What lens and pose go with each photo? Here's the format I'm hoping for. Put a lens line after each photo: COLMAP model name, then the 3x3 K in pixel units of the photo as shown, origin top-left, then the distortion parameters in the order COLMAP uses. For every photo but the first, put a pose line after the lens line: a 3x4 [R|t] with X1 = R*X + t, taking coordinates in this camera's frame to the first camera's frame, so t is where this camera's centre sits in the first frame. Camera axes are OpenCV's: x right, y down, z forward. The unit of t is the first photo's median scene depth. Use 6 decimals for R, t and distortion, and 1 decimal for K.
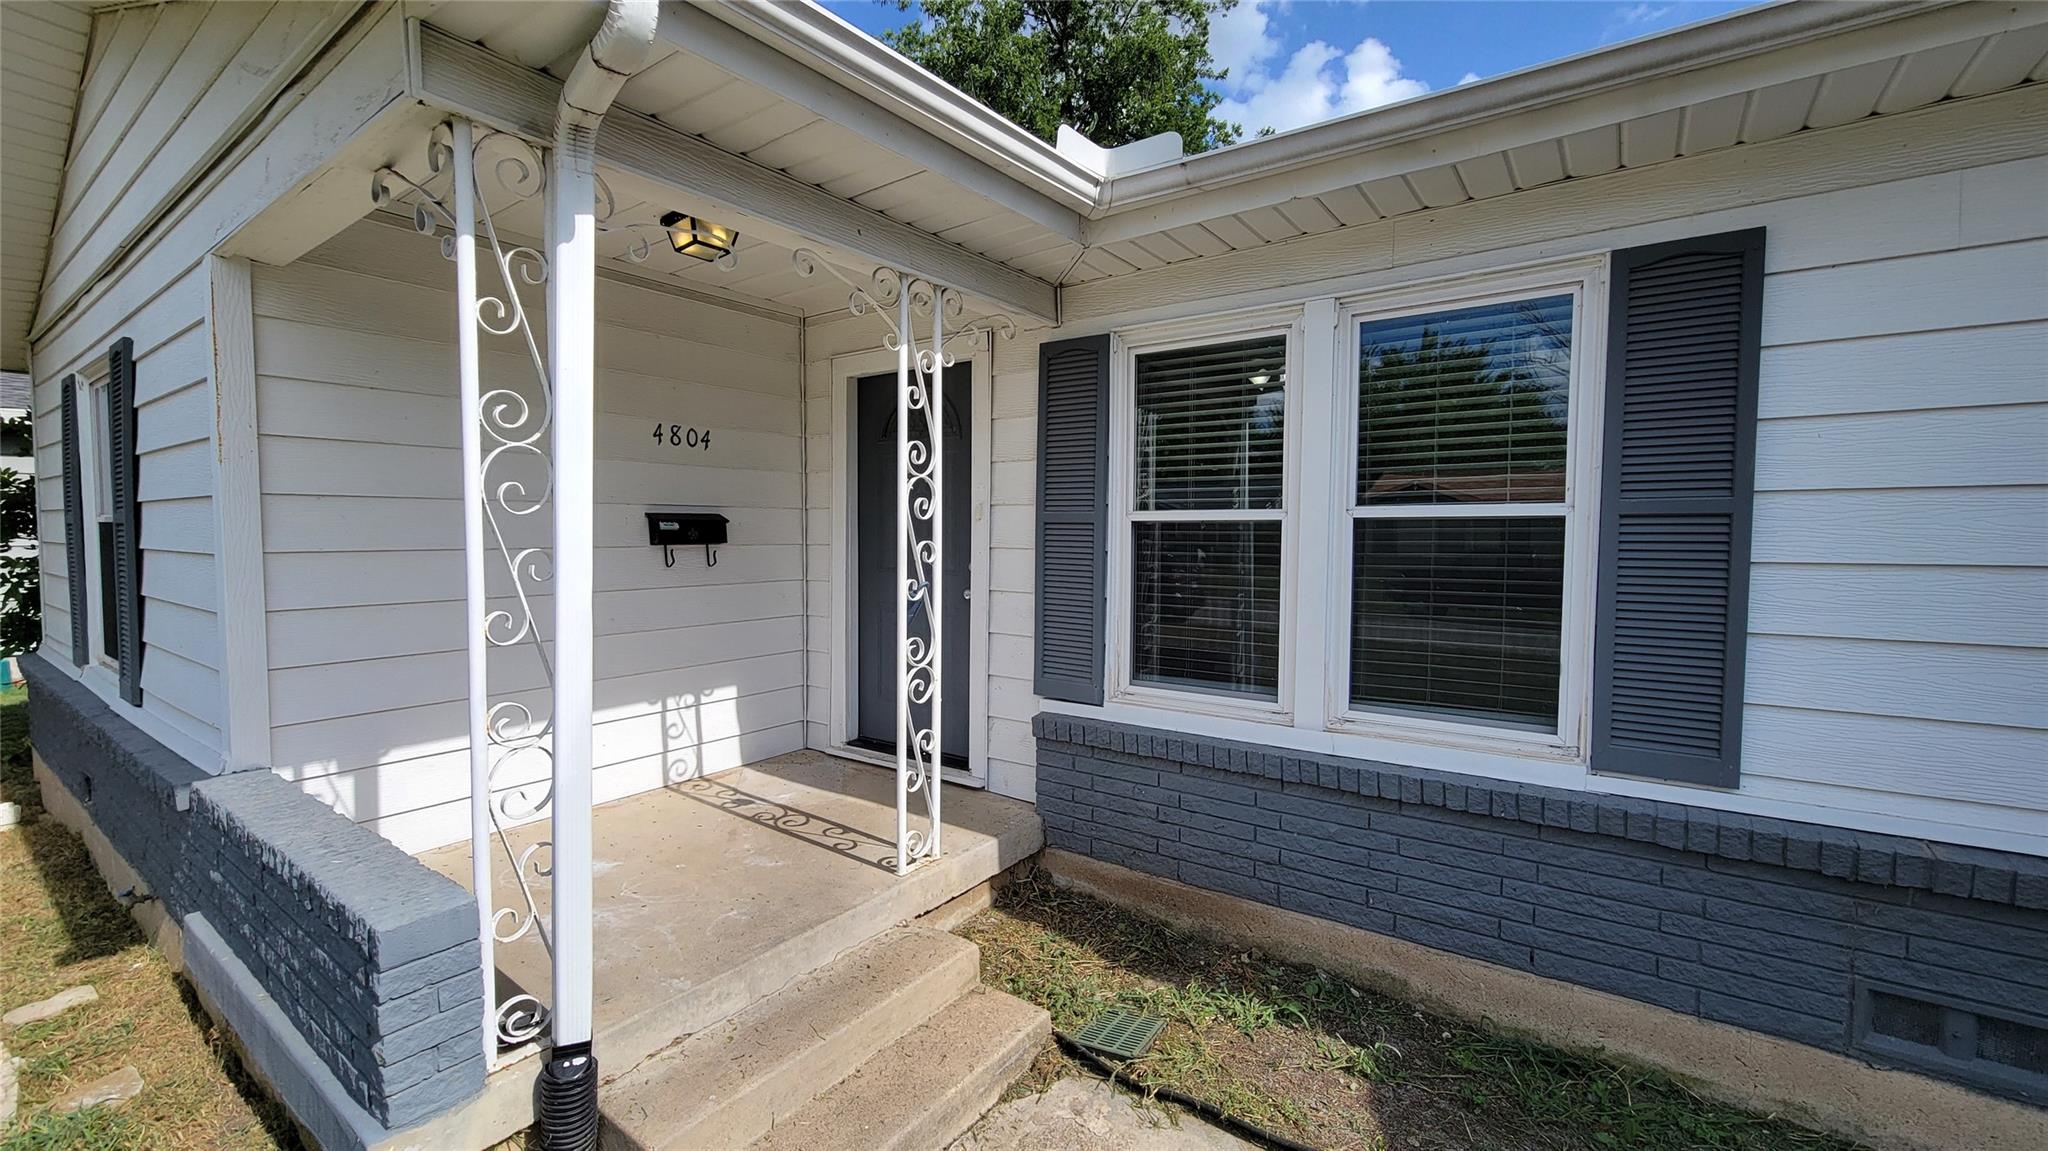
lens RADIAL K [[842.0, 0, 1024.0], [0, 842.0, 575.5], [0, 0, 1]] dist [-0.001847, 0.000023]
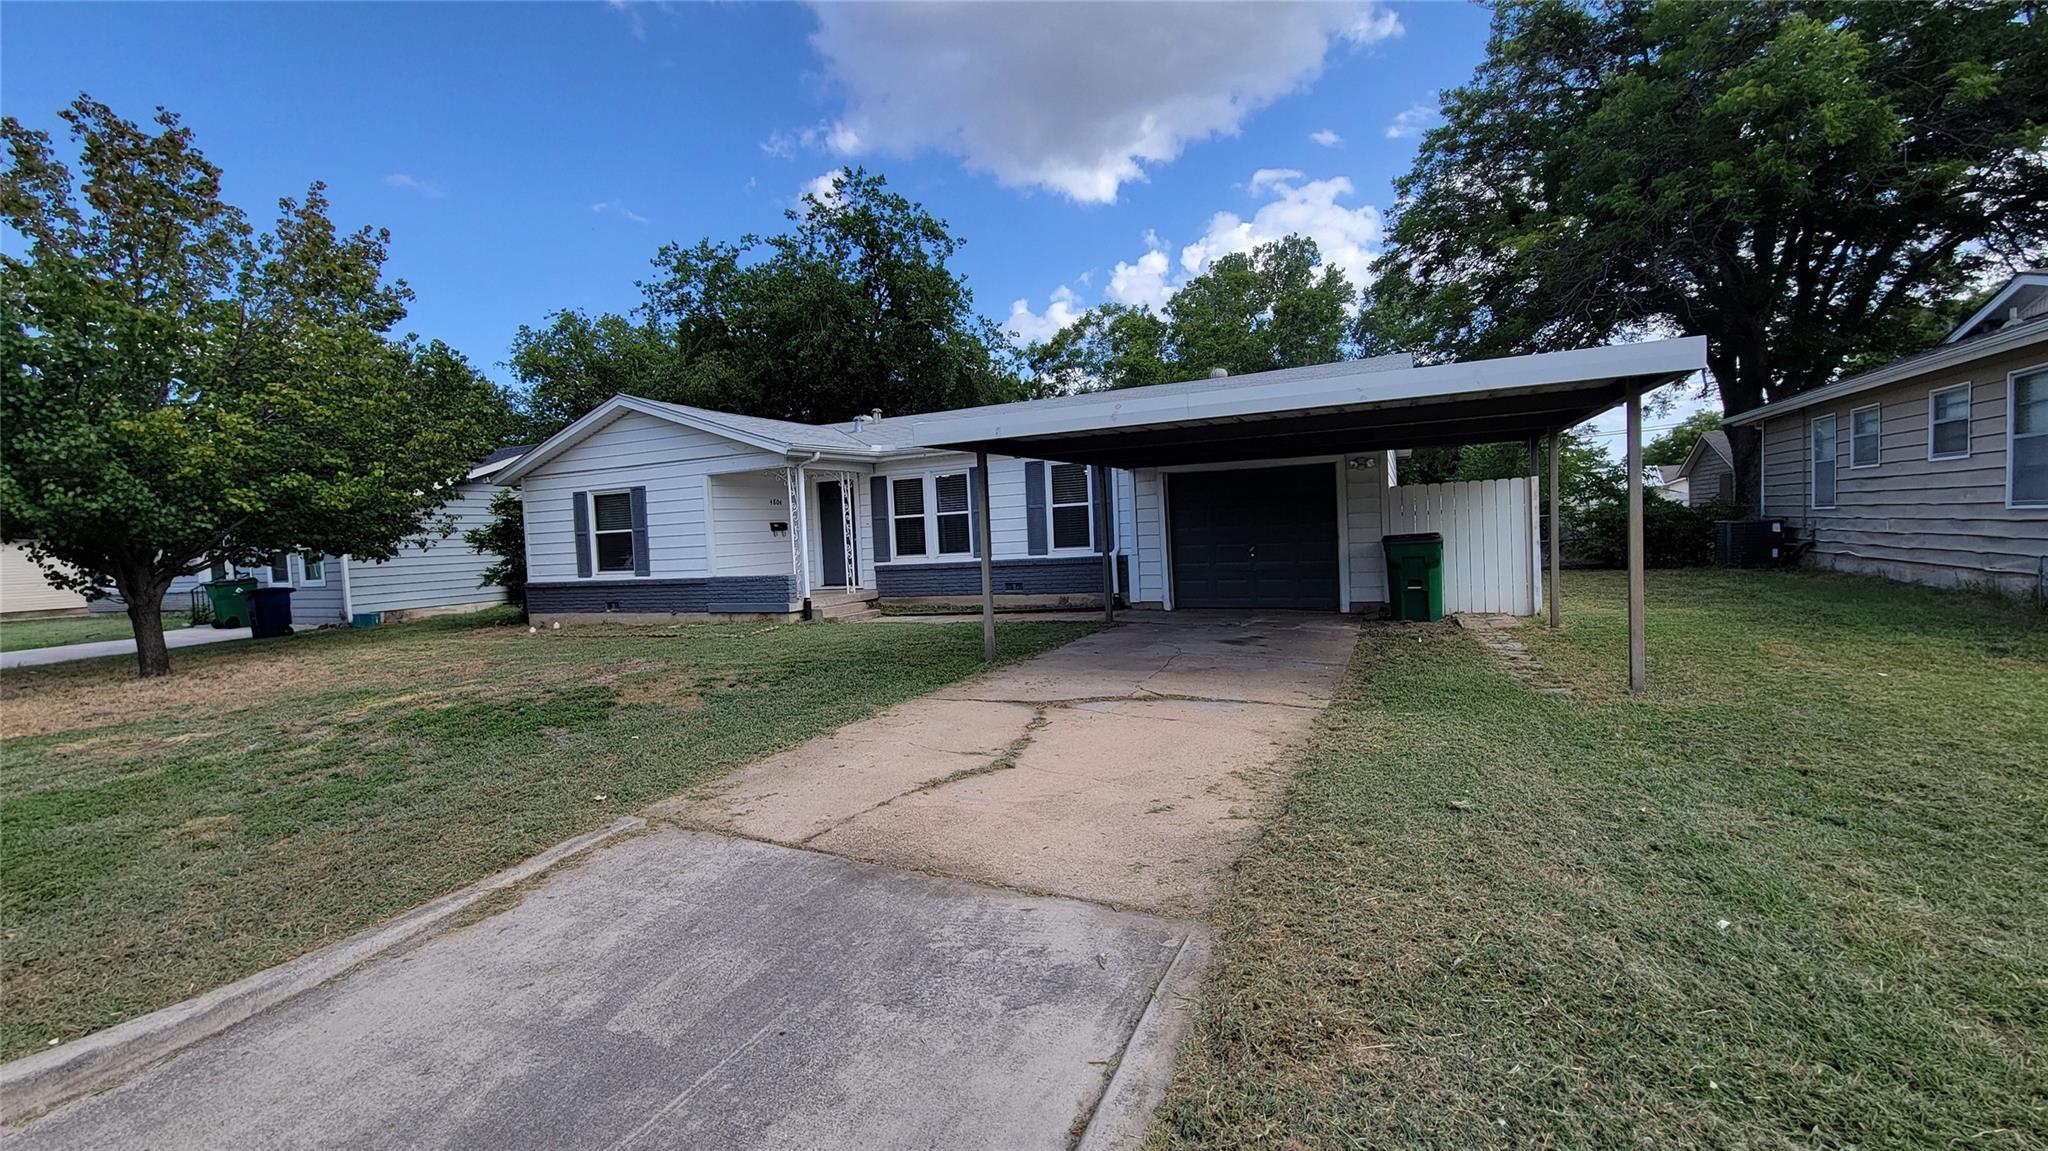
lens RADIAL K [[842.0, 0, 1024.0], [0, 842.0, 575.5], [0, 0, 1]] dist [-0.001847, 0.000023]
pose [[0.978276, -0.061679, 0.197918, -0.095313], [0.064631, 0.997873, -0.008482, 0.313564], [-0.196974, 0.021089, 0.980182, -3.432687]]
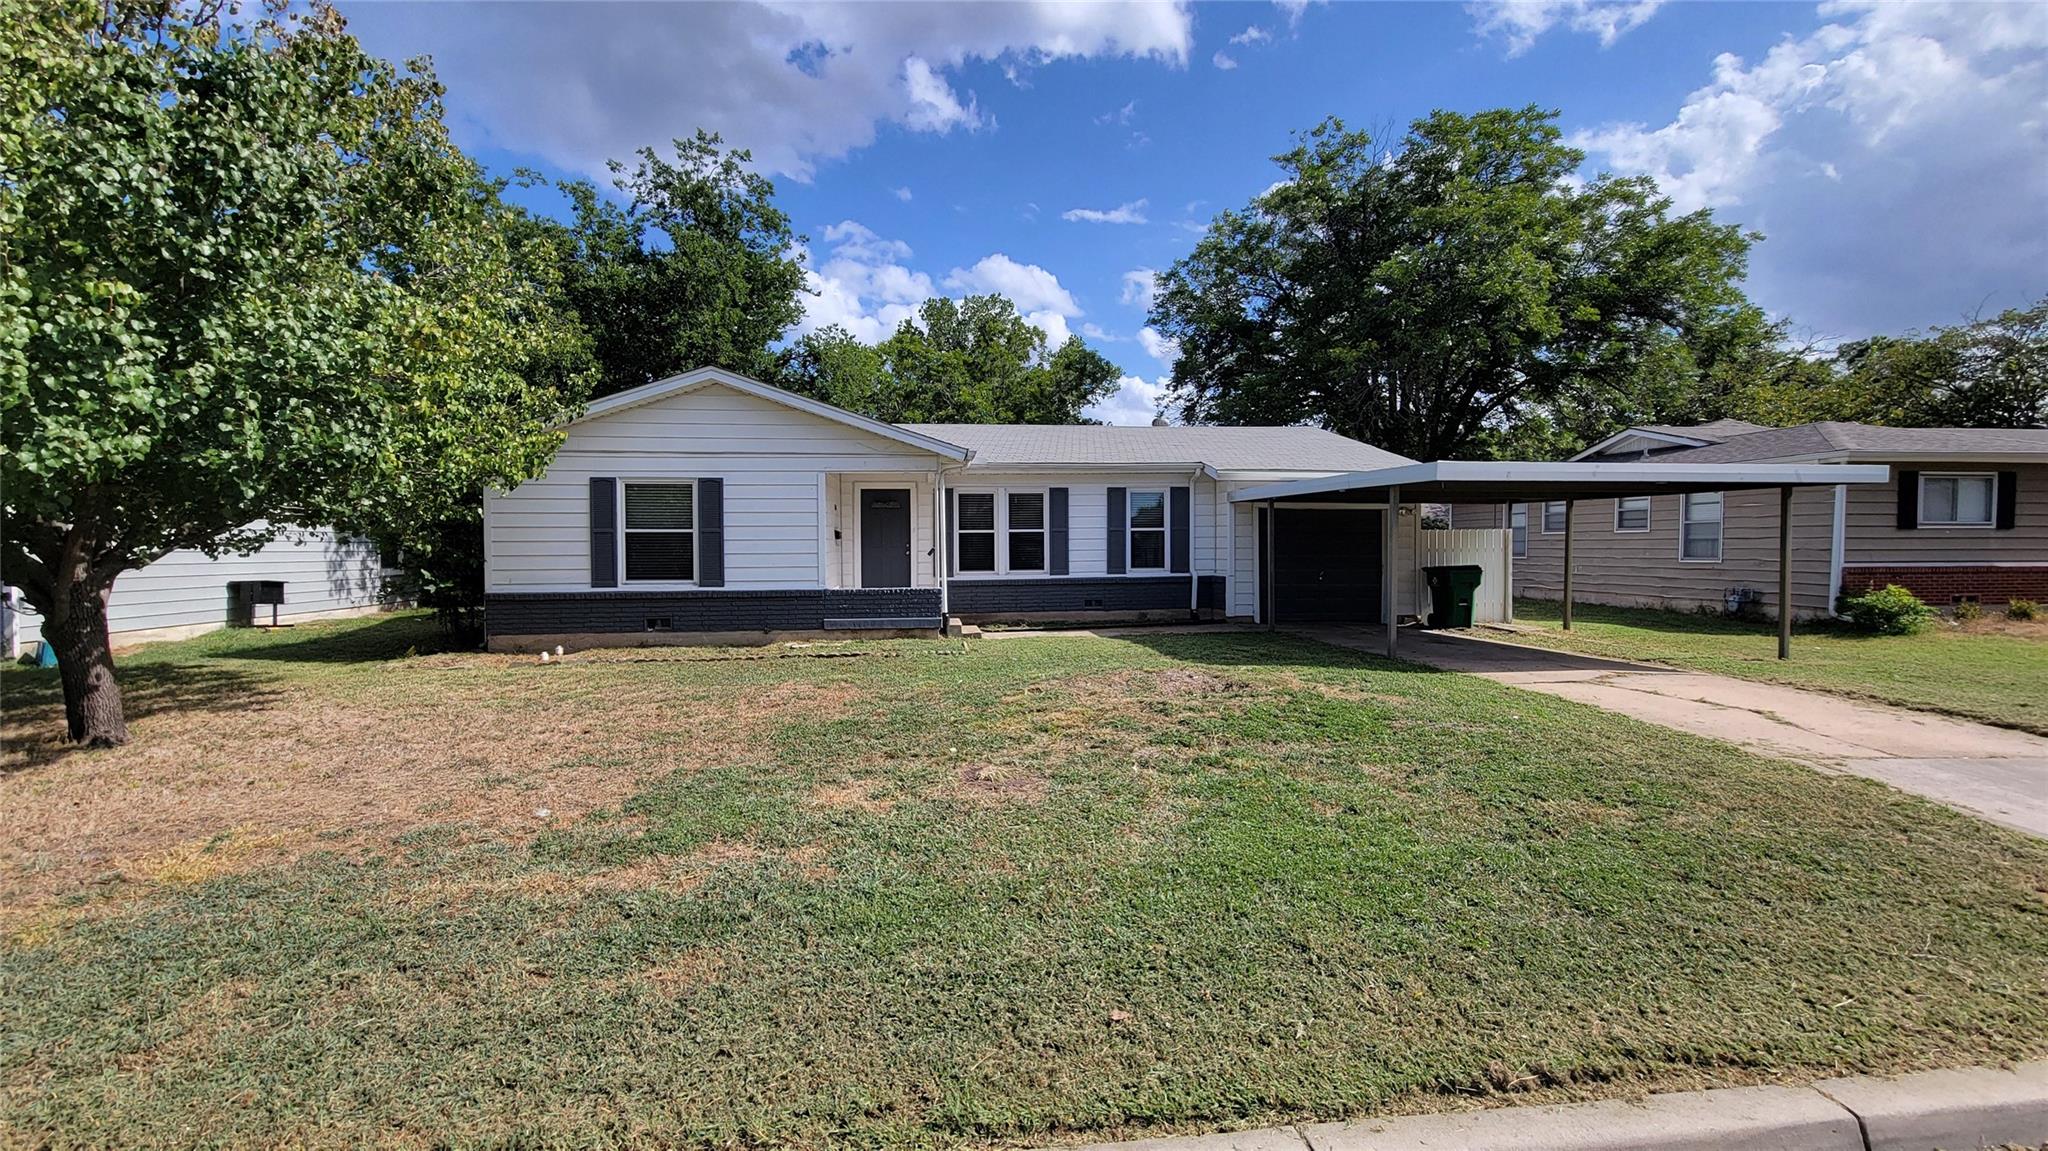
lens RADIAL K [[842.0, 0, 1024.0], [0, 842.0, 575.5], [0, 0, 1]] dist [-0.001847, 0.000023]
pose [[0.737519, -0.031063, 0.674612, -2.542706], [0.050367, 0.998689, -0.009079, 0.208193], [-0.673446, 0.040674, 0.738117, -2.383393]]
